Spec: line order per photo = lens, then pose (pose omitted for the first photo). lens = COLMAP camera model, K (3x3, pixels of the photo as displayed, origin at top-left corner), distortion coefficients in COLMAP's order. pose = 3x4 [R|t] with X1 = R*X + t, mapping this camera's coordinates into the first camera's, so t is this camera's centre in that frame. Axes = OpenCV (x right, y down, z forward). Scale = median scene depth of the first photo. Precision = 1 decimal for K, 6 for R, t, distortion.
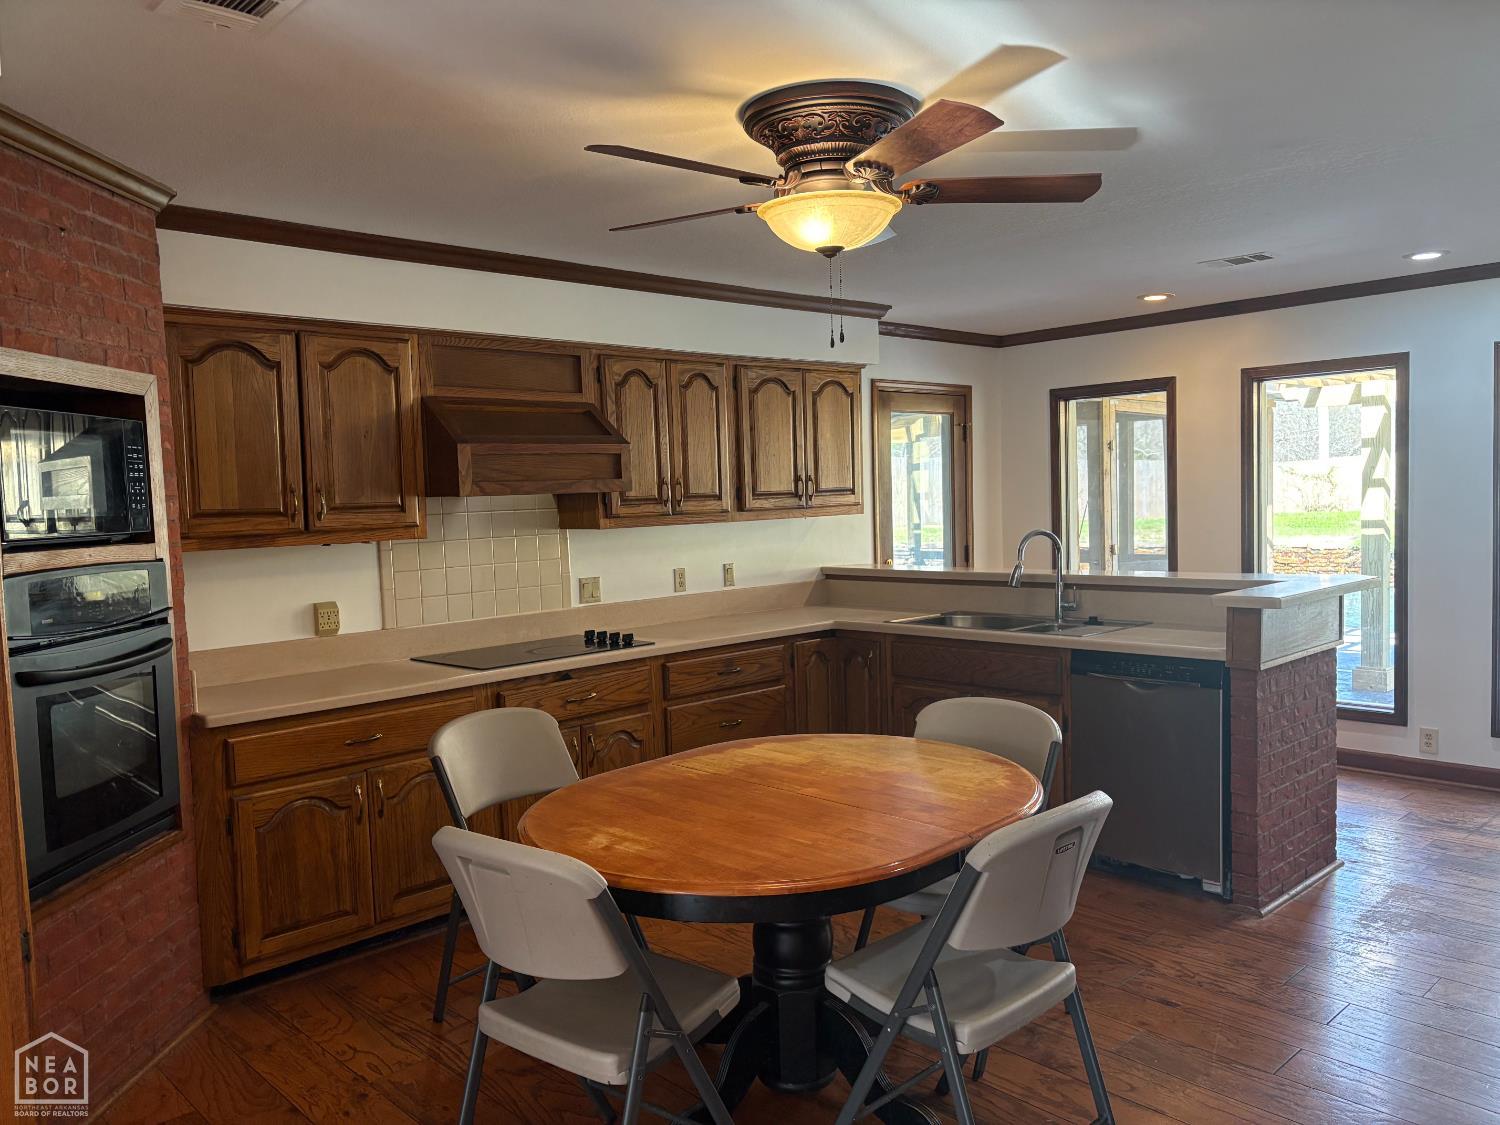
lens RADIAL K [[1129.4, 0, 749.5], [0, 1129.4, 562.4], [0, 0, 1]] dist [0.051051, -0.057289]
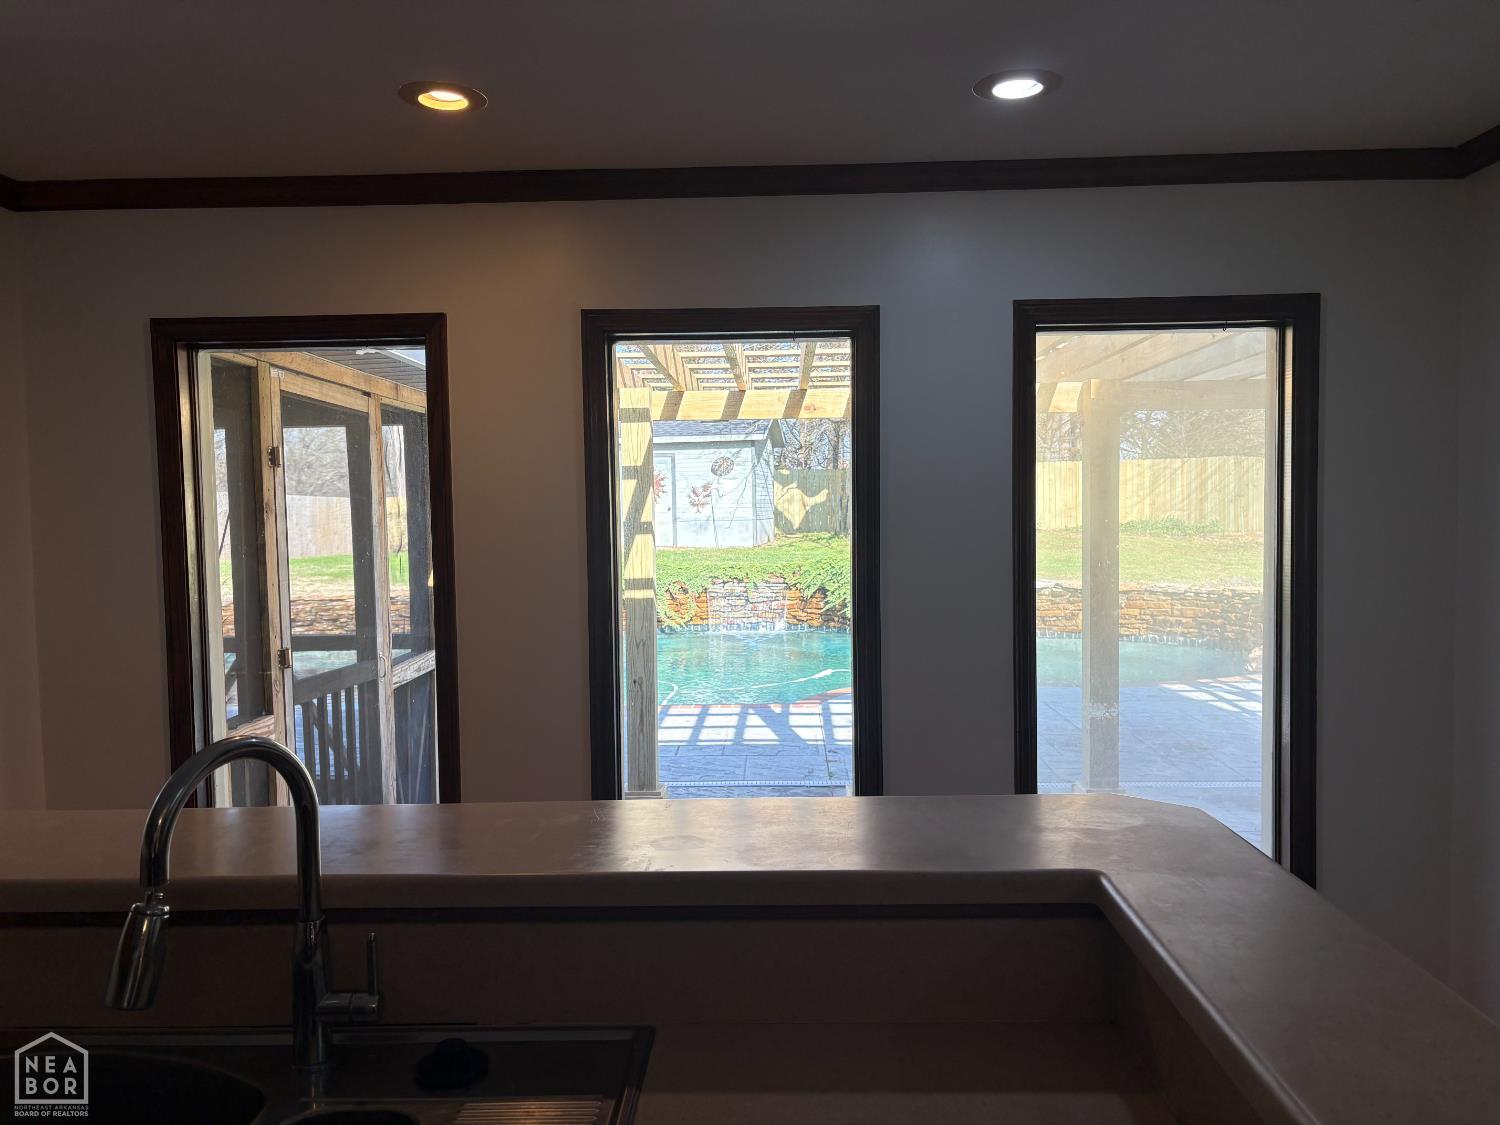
lens RADIAL K [[1129.4, 0, 745.2], [0, 1129.4, 559.8], [0, 0, 1]] dist [0.051051, -0.057289]
pose [[0.704979, -0.011543, 0.709134, 0.153410], [0.034341, 0.999250, -0.017875, -0.058652], [-0.708397, 0.036954, 0.704847, 0.723487]]
